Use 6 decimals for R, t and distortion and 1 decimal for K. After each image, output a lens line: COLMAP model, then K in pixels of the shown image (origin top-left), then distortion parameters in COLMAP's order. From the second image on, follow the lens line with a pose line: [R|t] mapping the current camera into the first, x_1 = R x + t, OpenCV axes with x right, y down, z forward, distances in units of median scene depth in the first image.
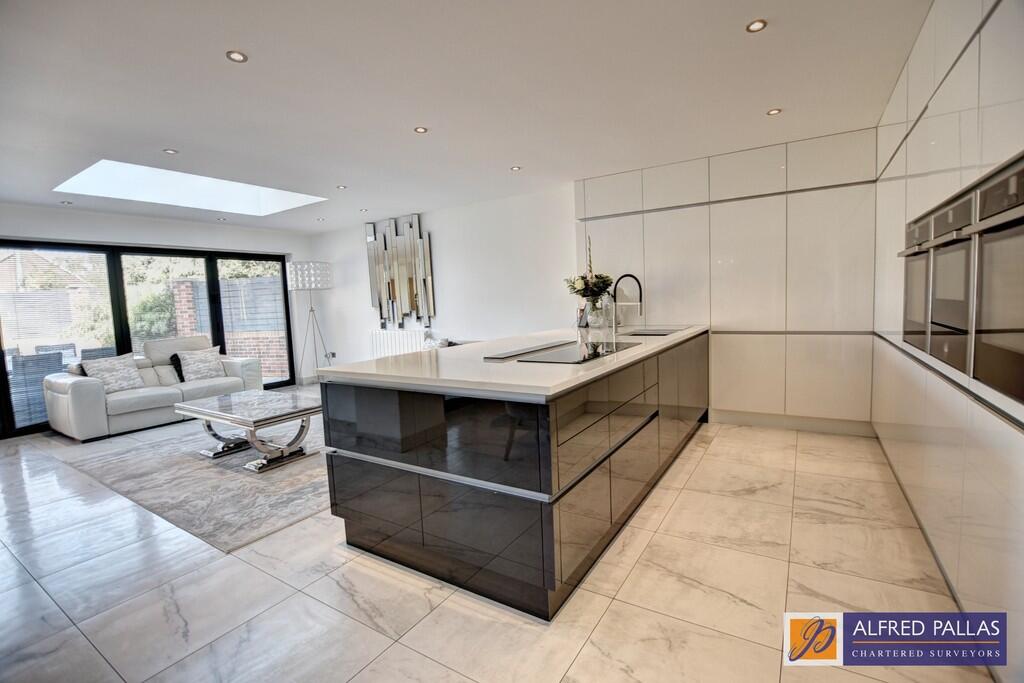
lens RADIAL K [[453.2, 0, 520.4], [0, 453.2, 341.8], [0, 0, 1]] dist [-0.024943, 0.003533]
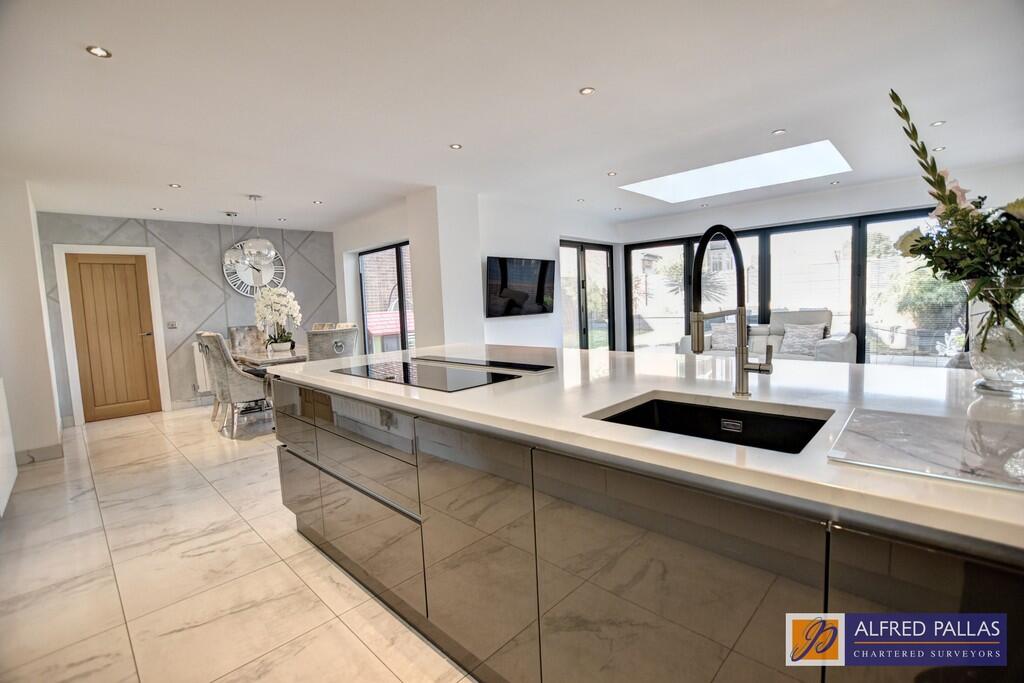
lens RADIAL K [[453.2, 0, 520.0], [0, 453.2, 338.8], [0, 0, 1]] dist [-0.024943, 0.003533]
pose [[-0.193390, 0.138198, -0.971340, 0.288616], [-0.038723, 0.988183, 0.148304, -0.054779], [0.980357, 0.066294, -0.185753, 0.445012]]
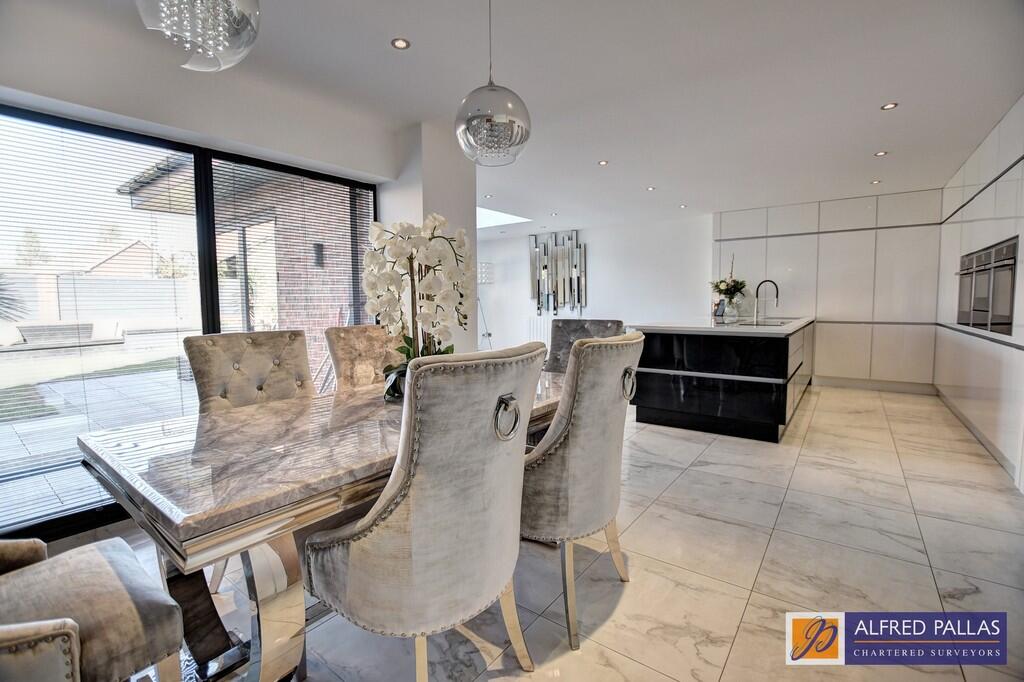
lens RADIAL K [[453.2, 0, 512.5], [0, 453.2, 333.5], [0, 0, 1]] dist [-0.024943, 0.003533]
pose [[0.995848, 0.038309, -0.082577, -0.514794], [-0.039813, 0.999068, -0.016646, 0.094974], [0.081863, 0.019864, 0.996446, -0.615324]]
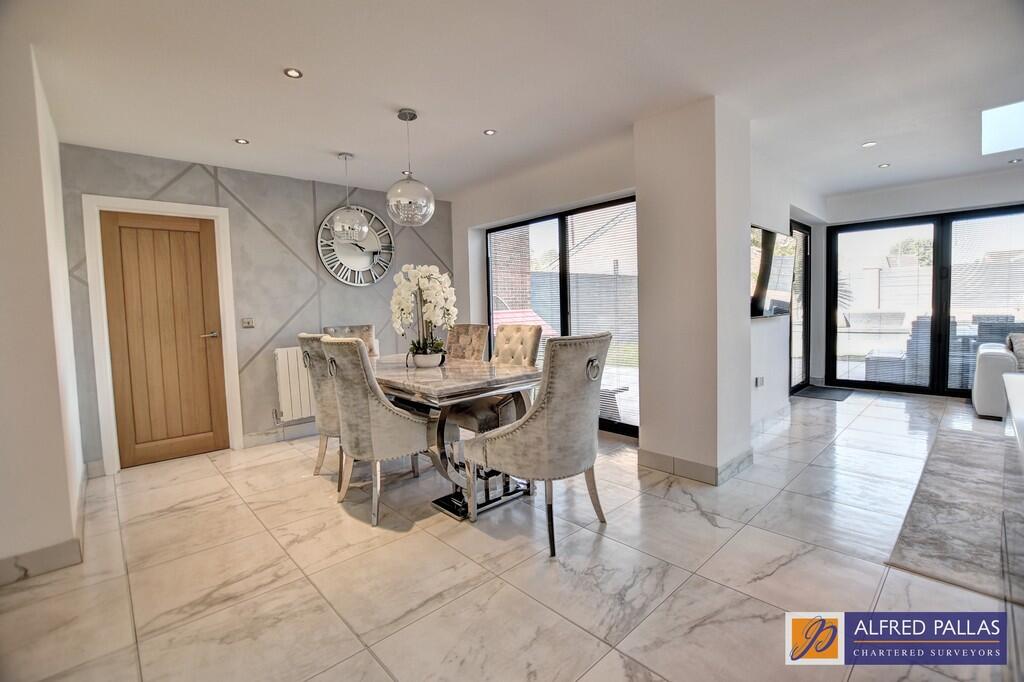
lens RADIAL K [[453.2, 0, 524.0], [0, 453.2, 332.8], [0, 0, 1]] dist [-0.024943, 0.003533]
pose [[-0.232396, 0.115316, -0.965761, 0.237930], [-0.049621, 0.990248, 0.130180, -0.044419], [0.971355, 0.078176, -0.224408, 0.369300]]
